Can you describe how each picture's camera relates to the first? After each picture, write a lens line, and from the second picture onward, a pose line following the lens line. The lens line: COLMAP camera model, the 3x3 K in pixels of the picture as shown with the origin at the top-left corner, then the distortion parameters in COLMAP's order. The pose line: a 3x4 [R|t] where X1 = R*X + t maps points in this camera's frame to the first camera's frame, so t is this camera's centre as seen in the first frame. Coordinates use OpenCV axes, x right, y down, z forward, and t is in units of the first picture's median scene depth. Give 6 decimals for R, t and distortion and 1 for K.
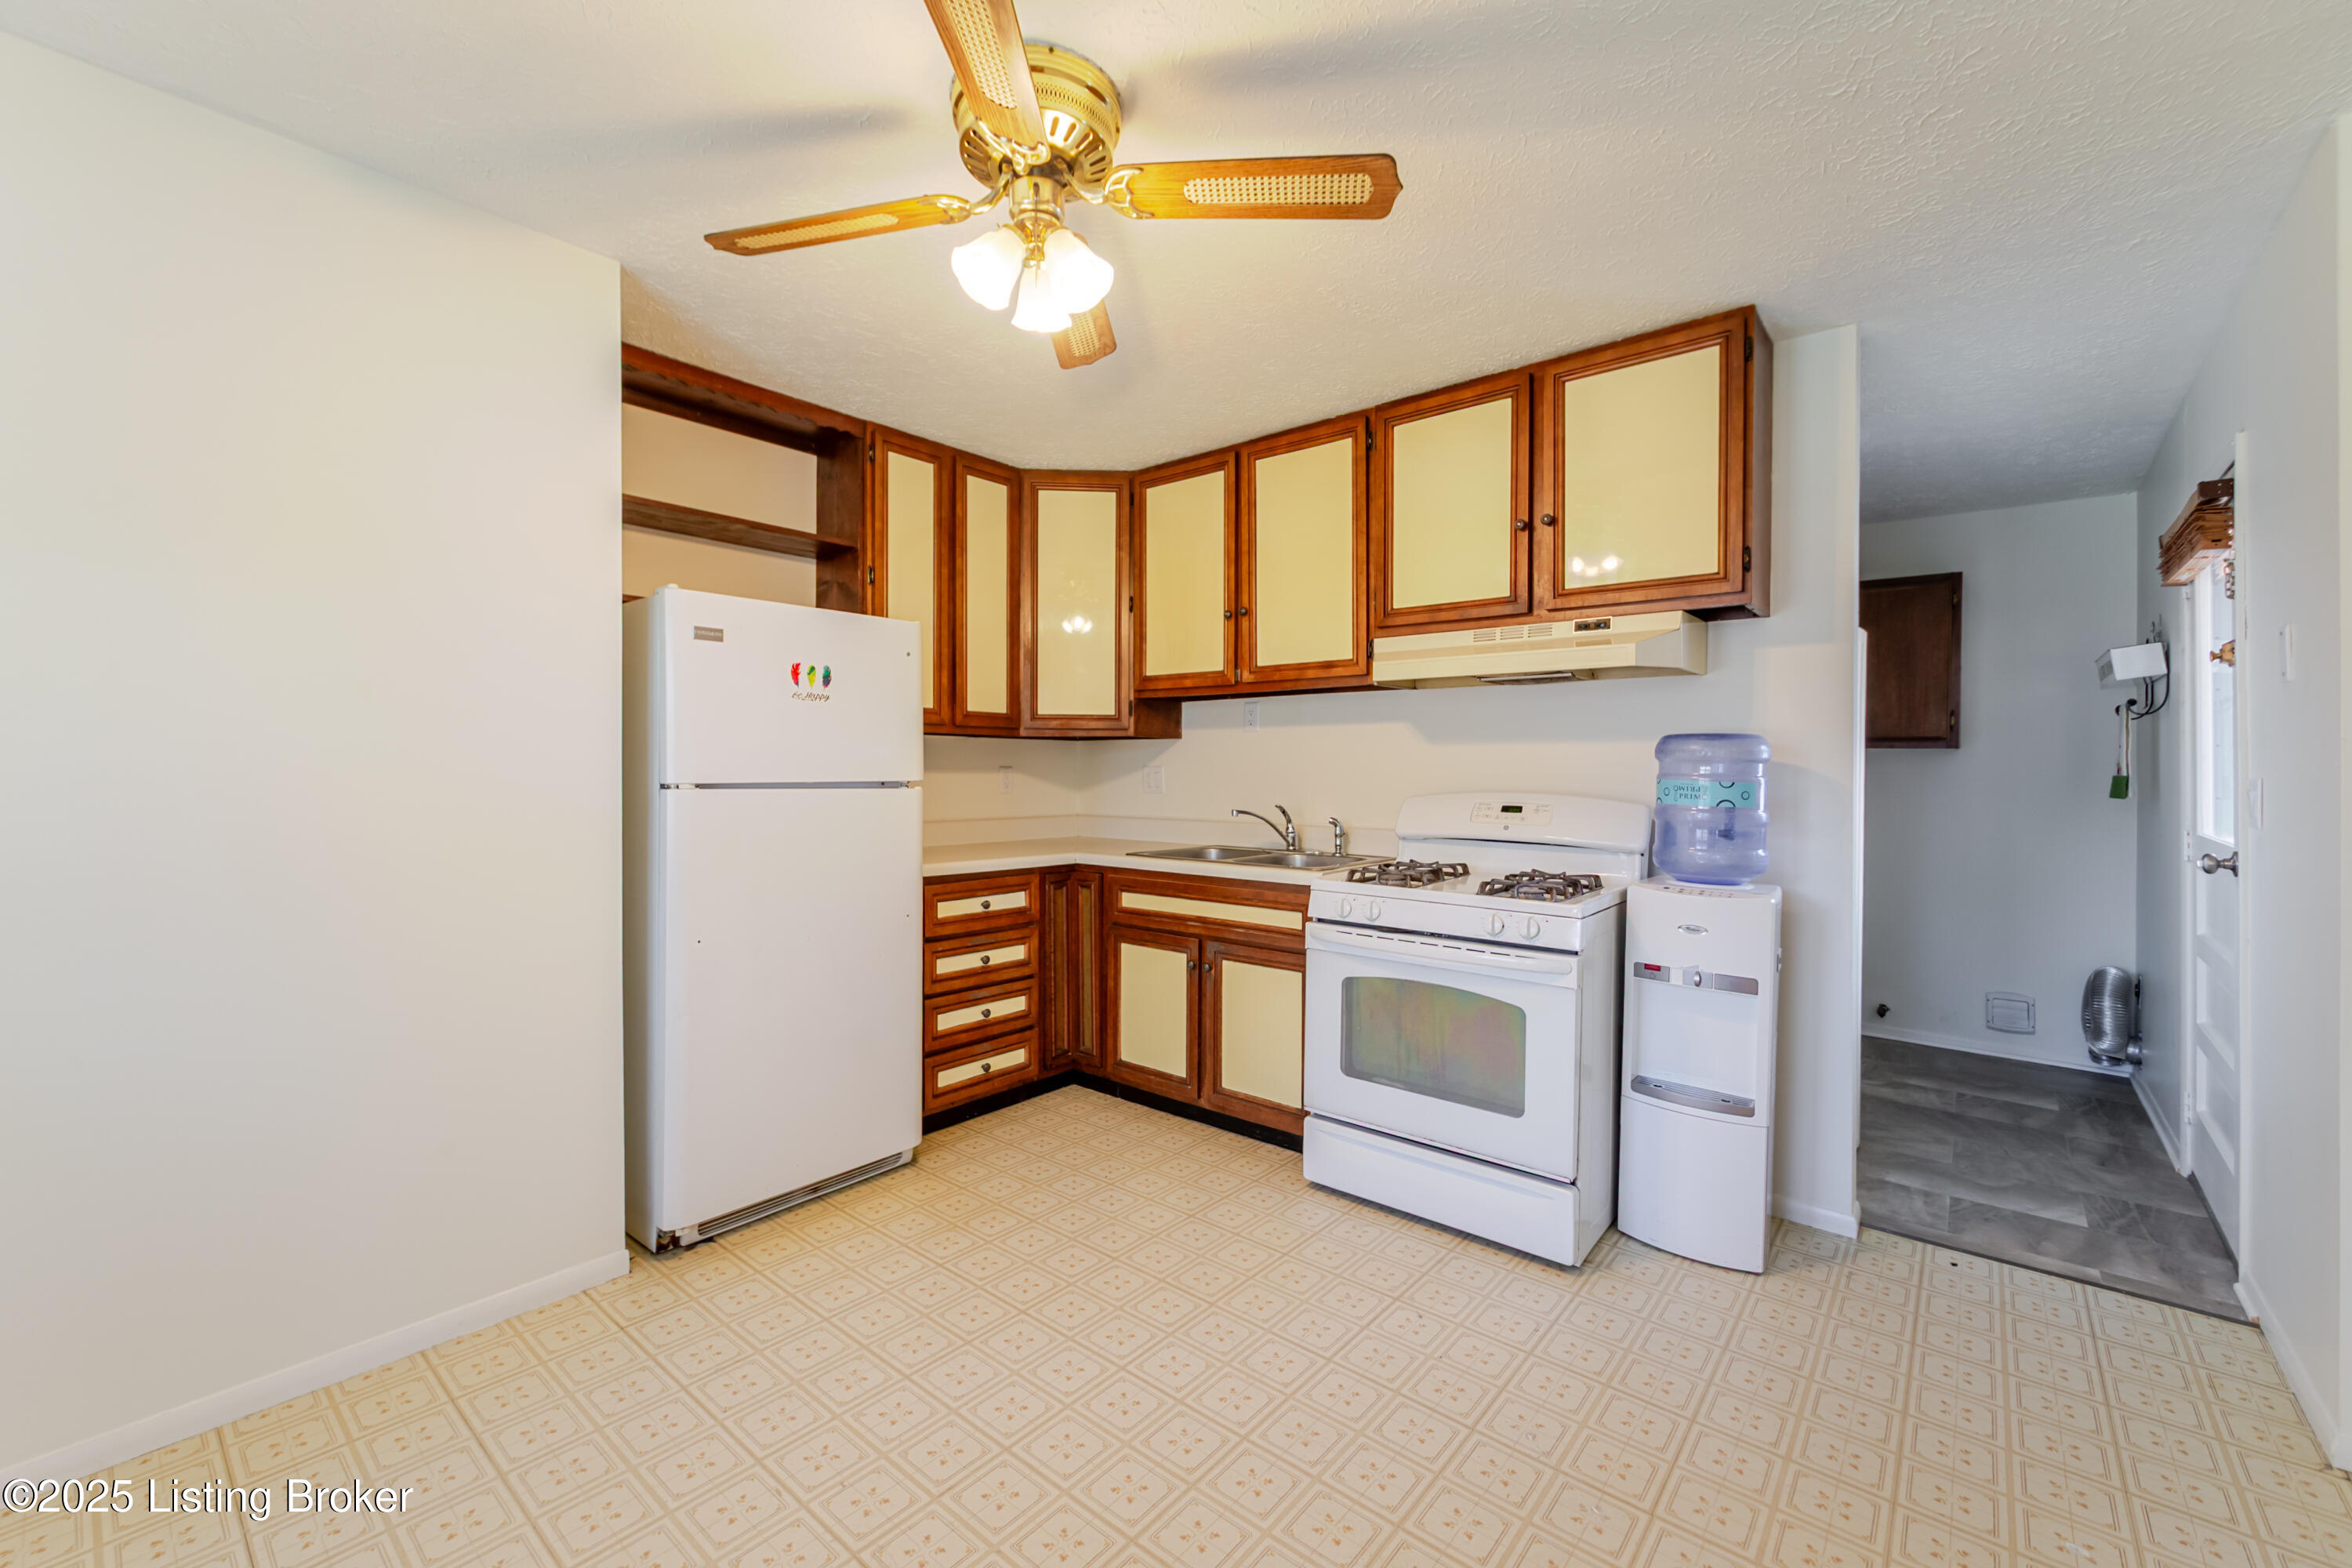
lens RADIAL K [[953.3, 0, 1172.9], [0, 953.3, 774.9], [0, 0, 1]] dist [0.002521, -0.002014]
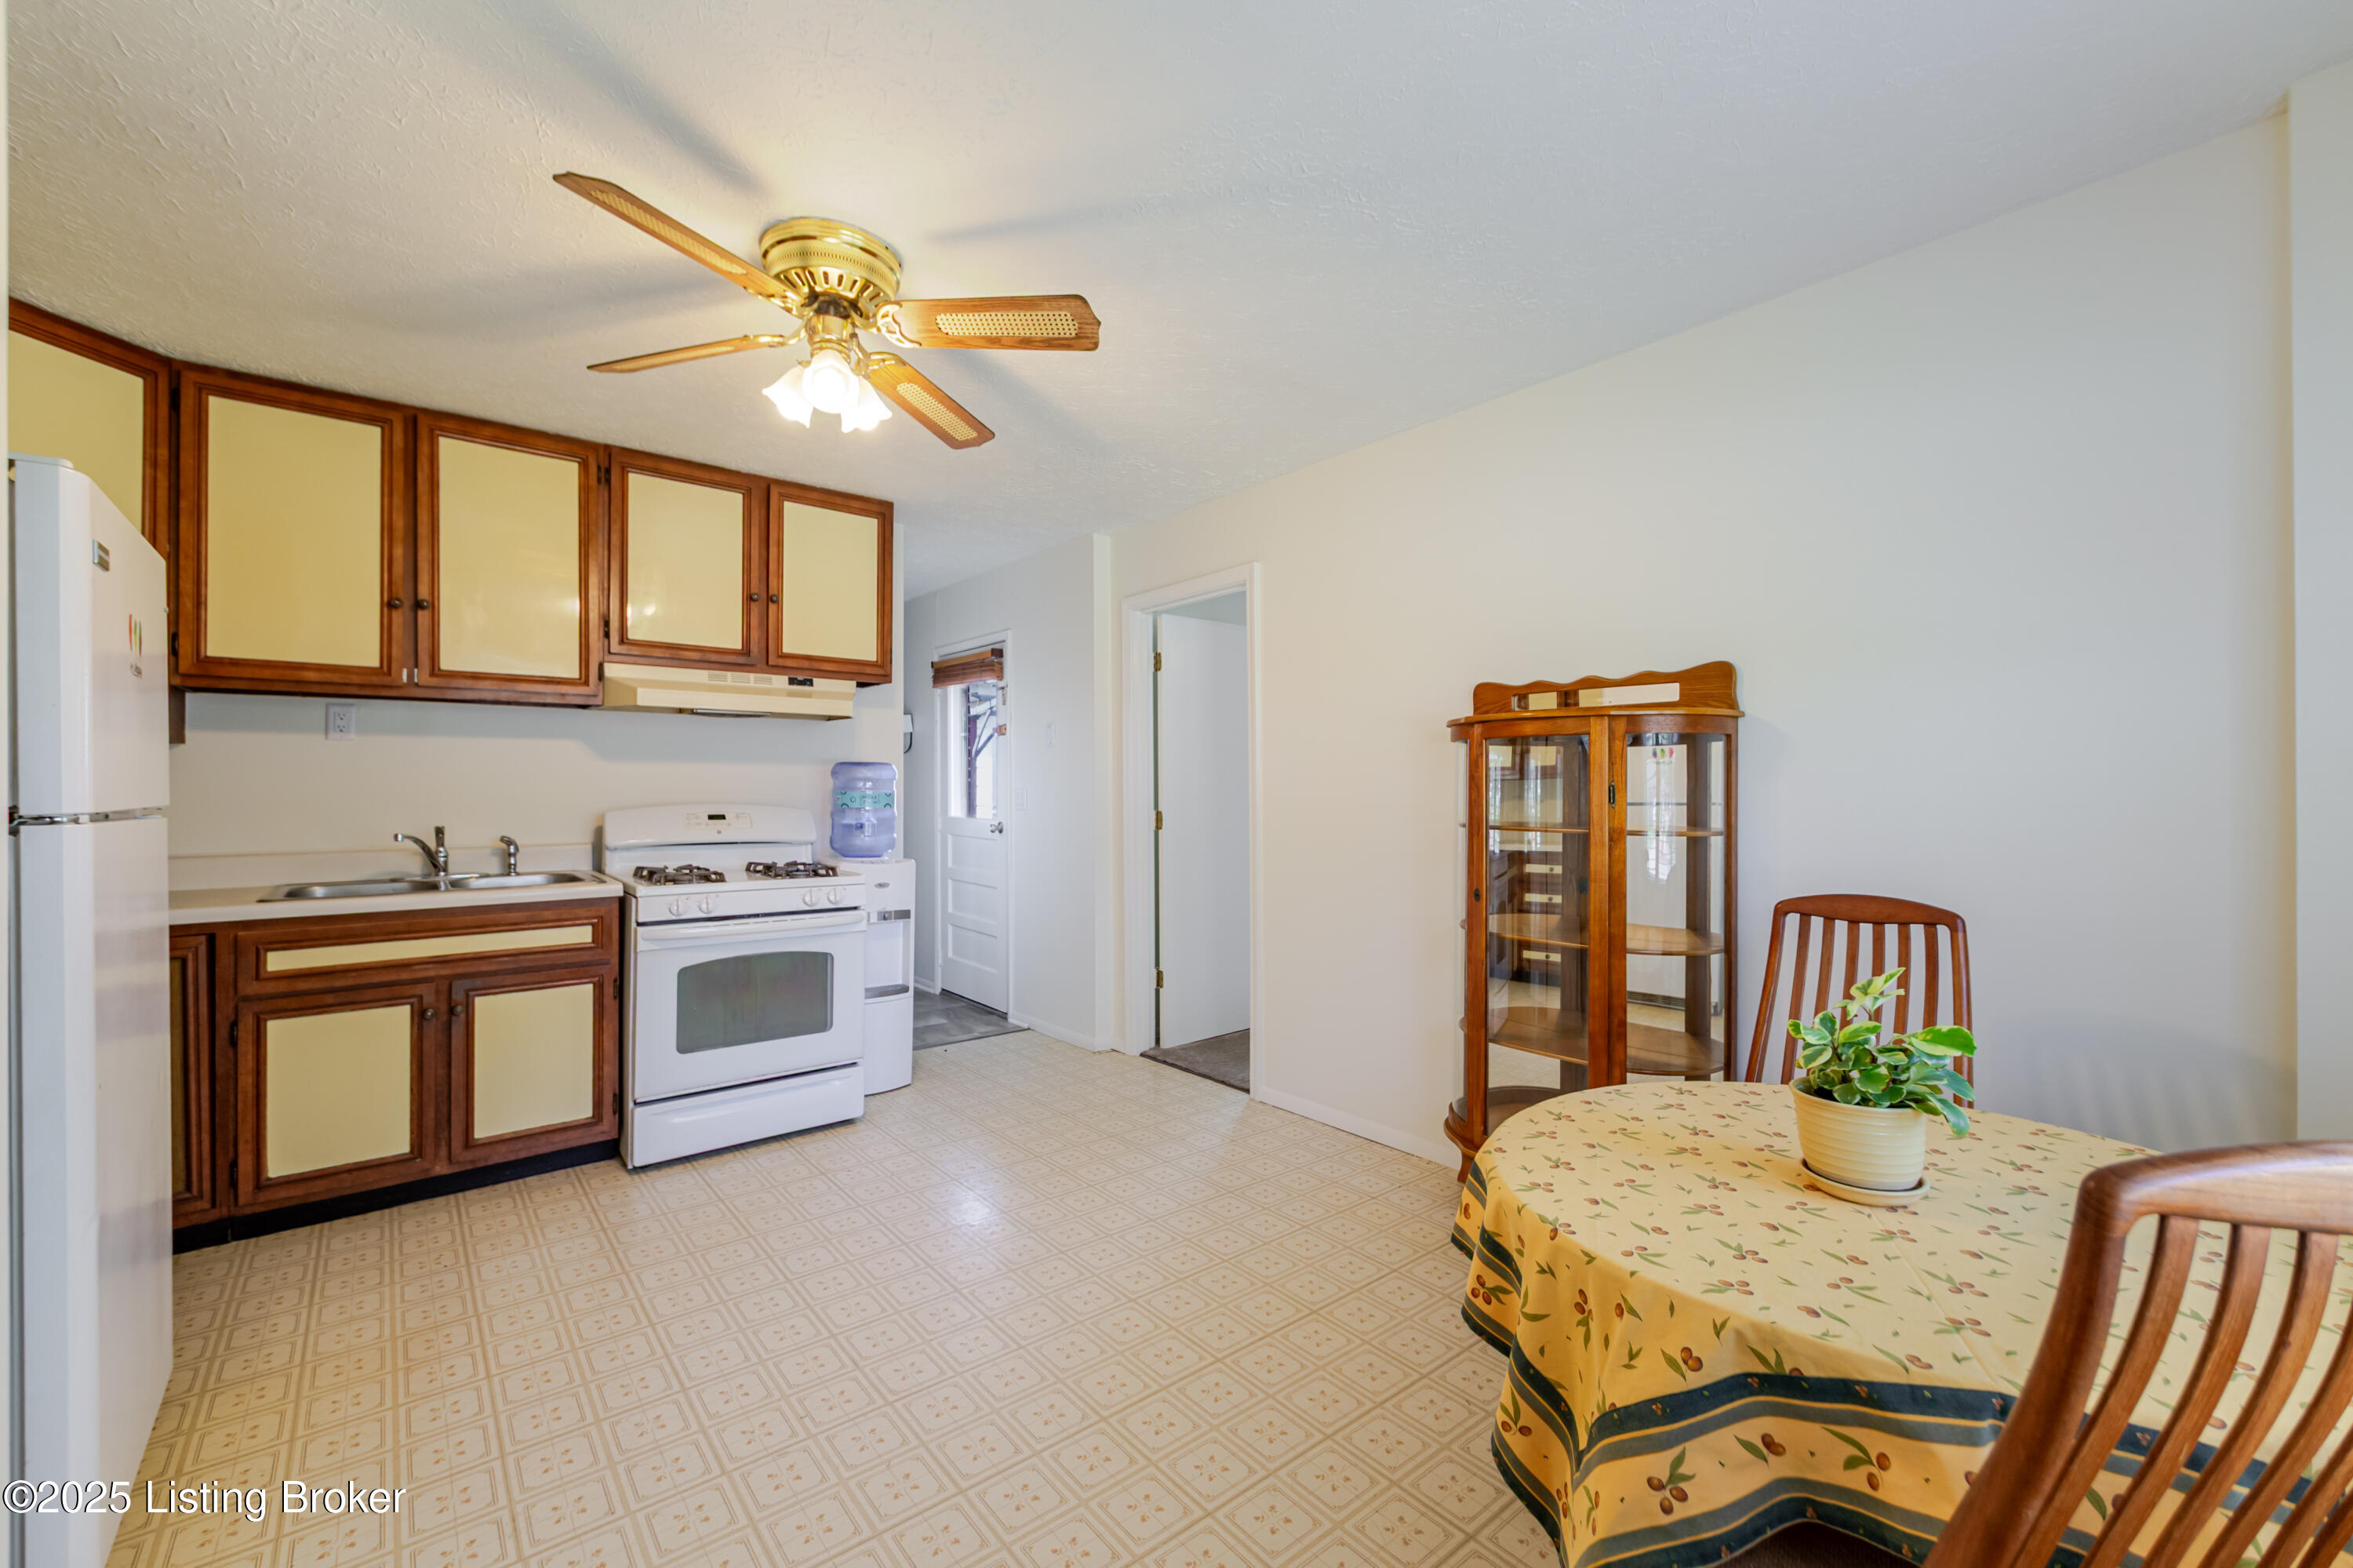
lens RADIAL K [[953.8, 0, 1182.8], [0, 953.8, 784.3], [0, 0, 1]] dist [0.002521, -0.002014]
pose [[0.162215, -0.002521, 0.986752, -0.788834], [0.006554, 0.999977, 0.001477, -0.004697], [-0.986734, 0.006227, 0.162228, 0.206963]]
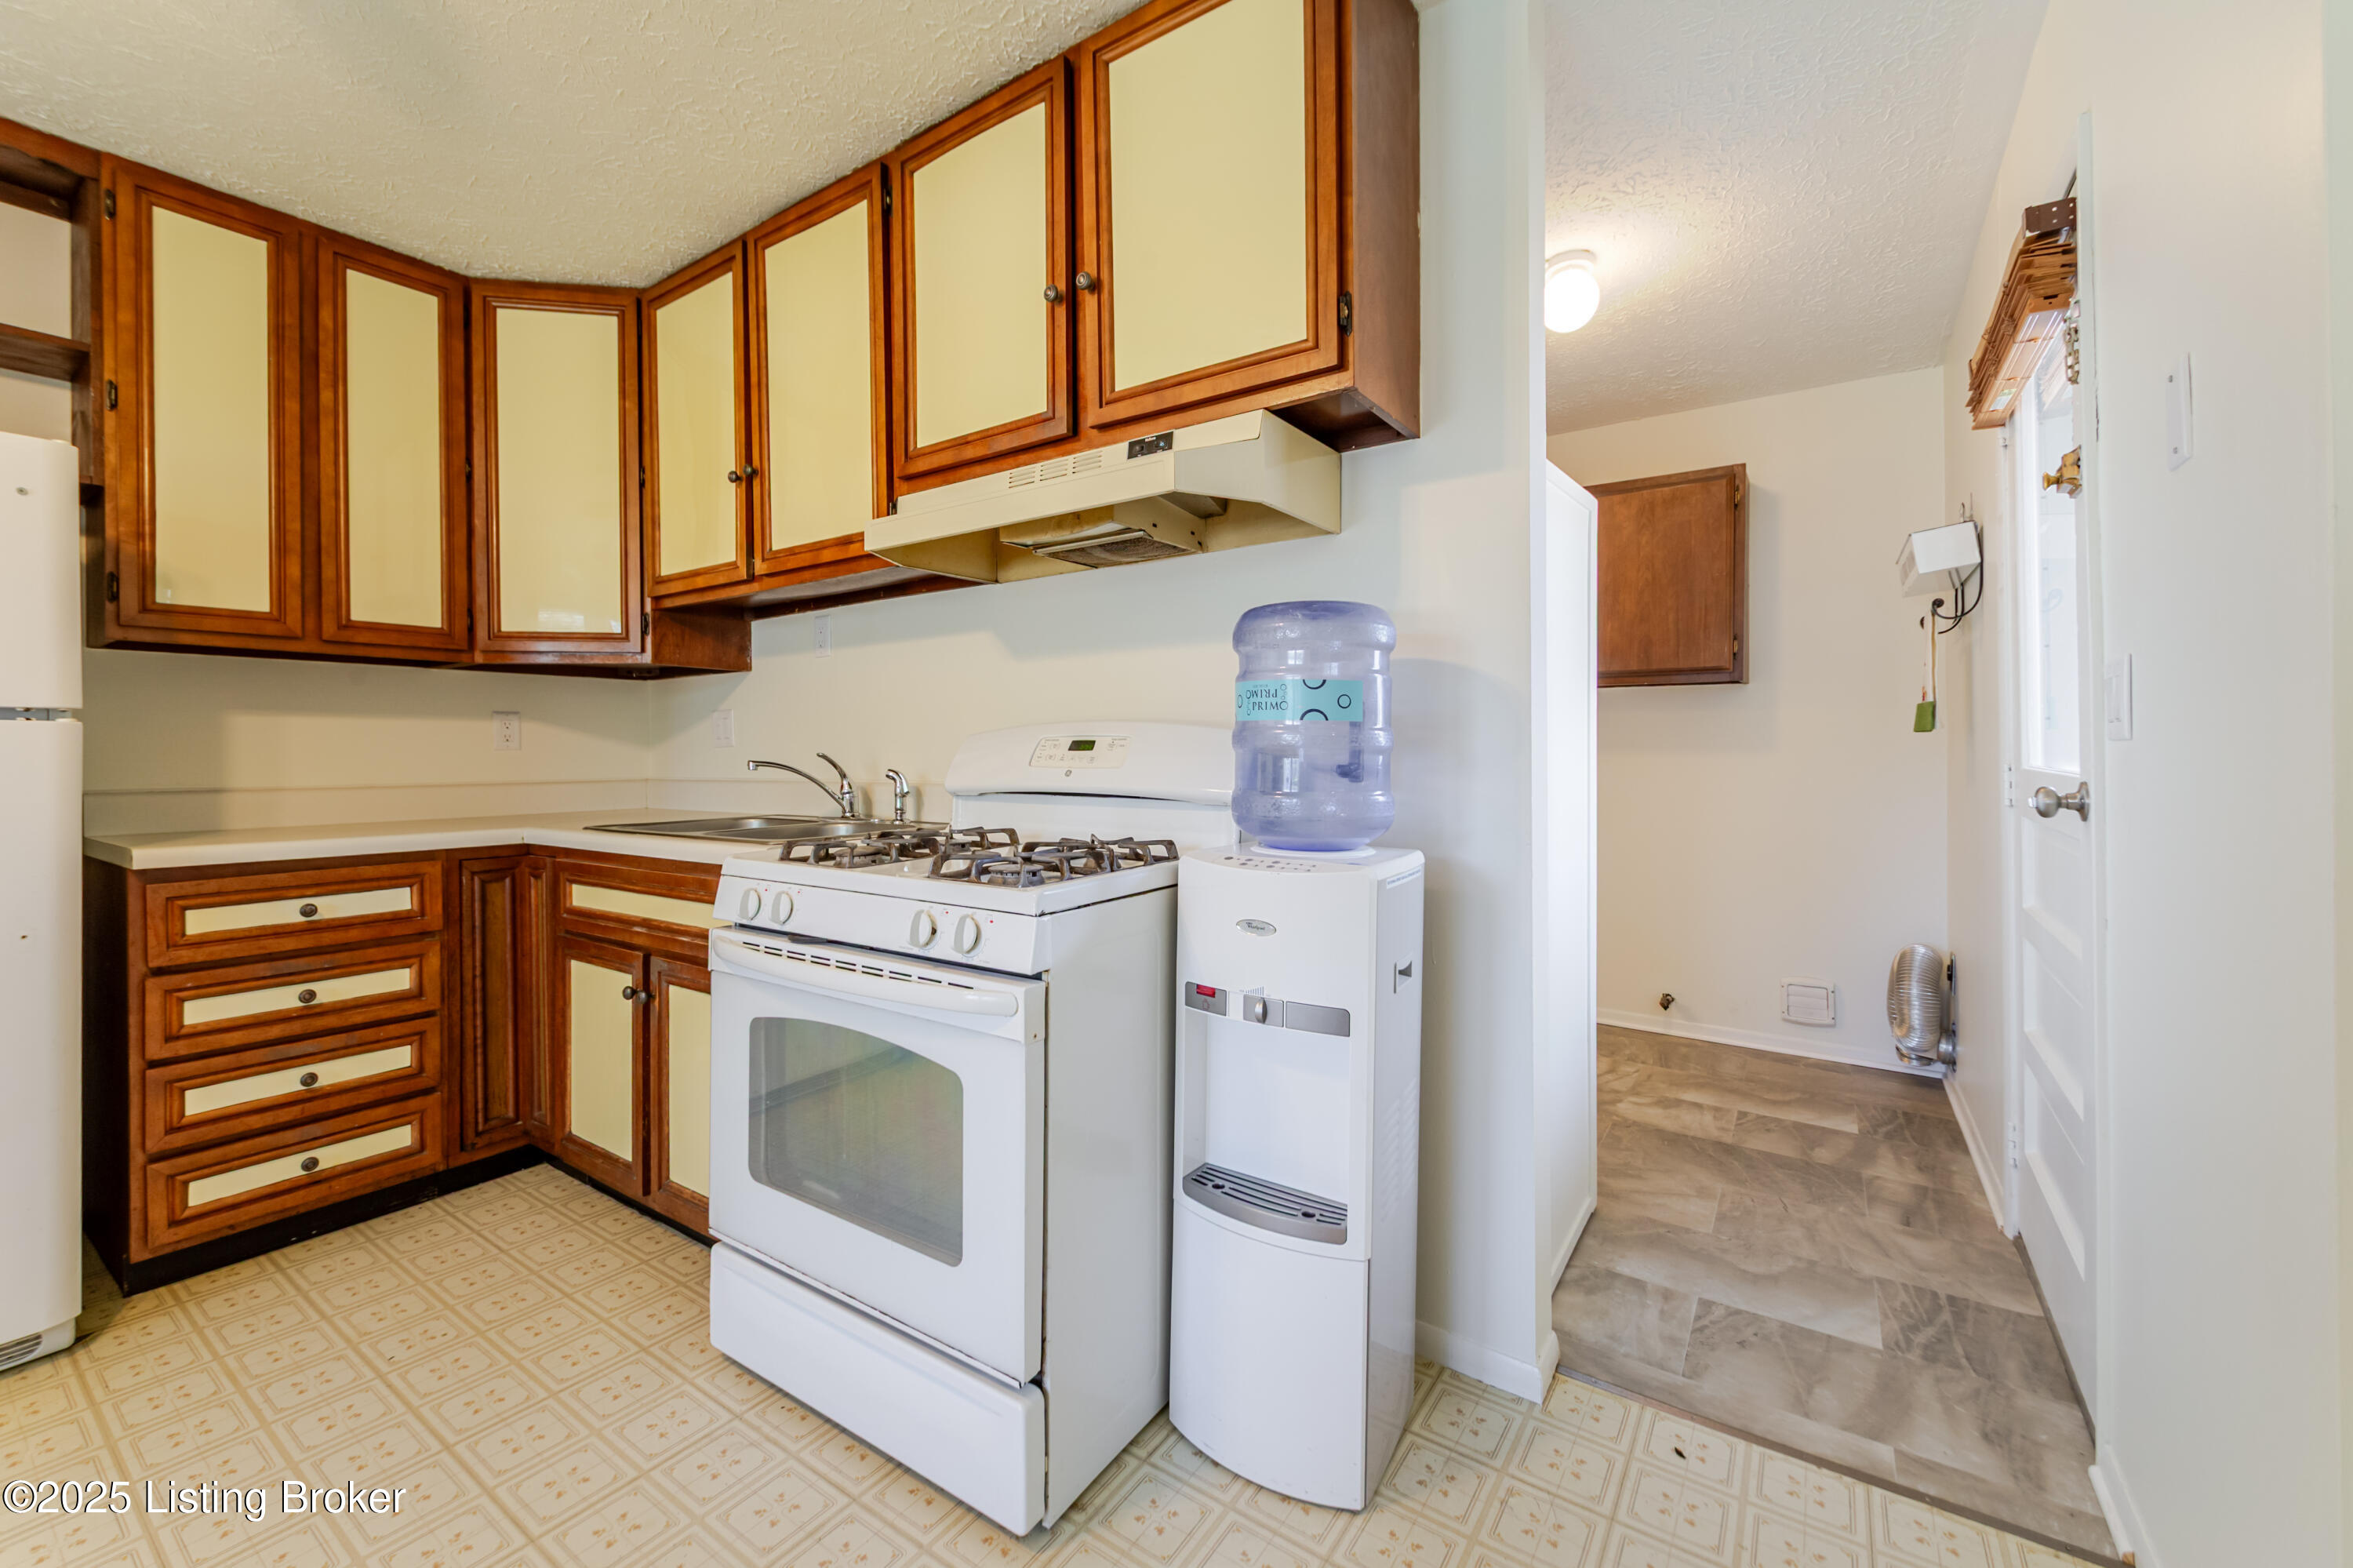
lens RADIAL K [[938.9, 0, 1169.4], [0, 938.9, 765.0], [0, 0, 1]] dist [0.006332, -0.002790]
pose [[0.995210, -0.013377, 0.096840, 0.361934], [0.012896, 0.999901, 0.005599, 0.047445], [-0.096906, -0.004323, 0.995284, 0.351486]]
